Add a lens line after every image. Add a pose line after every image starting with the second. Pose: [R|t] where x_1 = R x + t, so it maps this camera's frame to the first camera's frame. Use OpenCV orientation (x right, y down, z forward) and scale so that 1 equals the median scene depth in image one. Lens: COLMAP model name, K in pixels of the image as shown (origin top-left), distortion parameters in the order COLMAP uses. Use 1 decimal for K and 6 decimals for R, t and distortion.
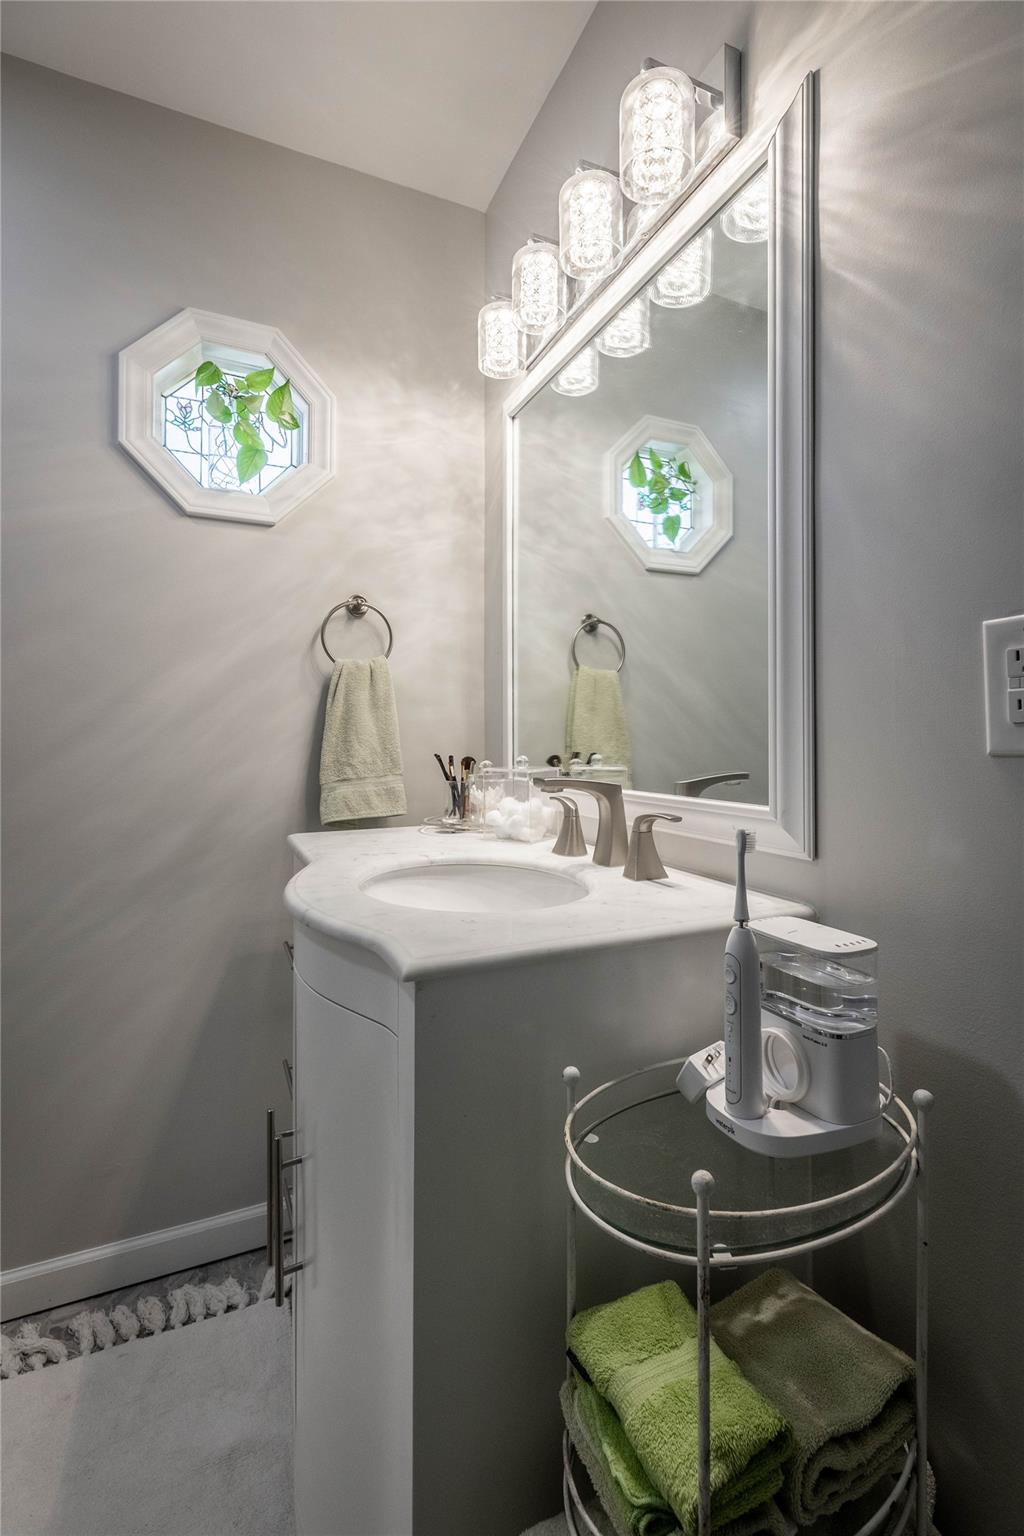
lens RADIAL K [[703.5, 0, 527.3], [0, 703.5, 729.9], [0, 0, 1]] dist [0.003619, 0.001018]
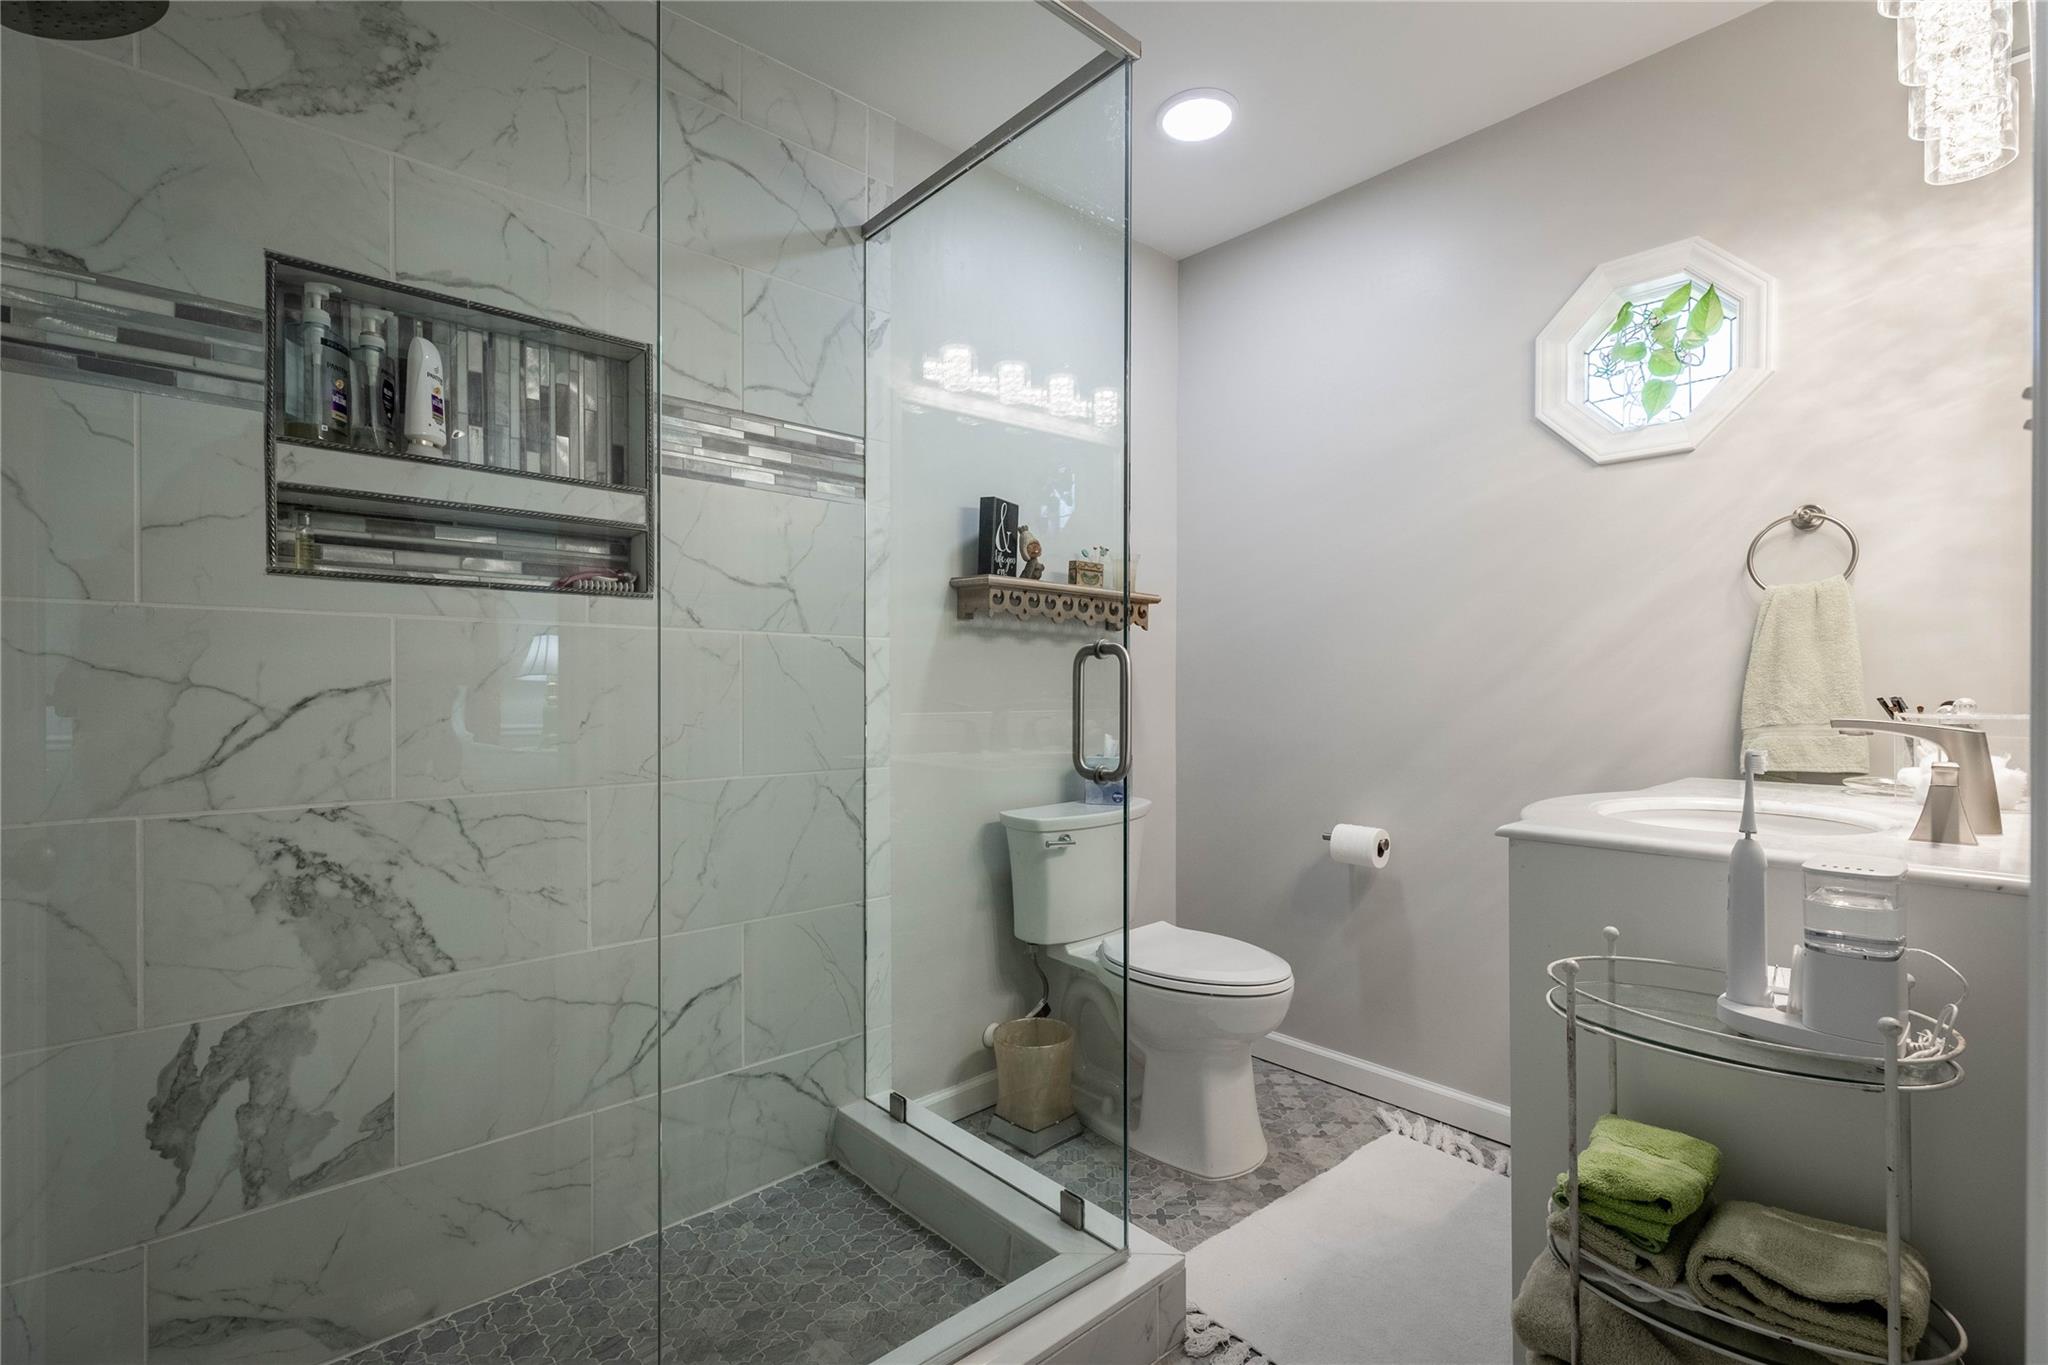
lens RADIAL K [[938.0, 0, 1023.1], [0, 938.0, 683.3], [0, 0, 1]] dist [0.003619, 0.001018]
pose [[0.295356, -0.002228, -0.955385, 0.570842], [0.010963, 0.999939, 0.001057, 0.007587], [0.955324, -0.010786, 0.295363, -0.220691]]
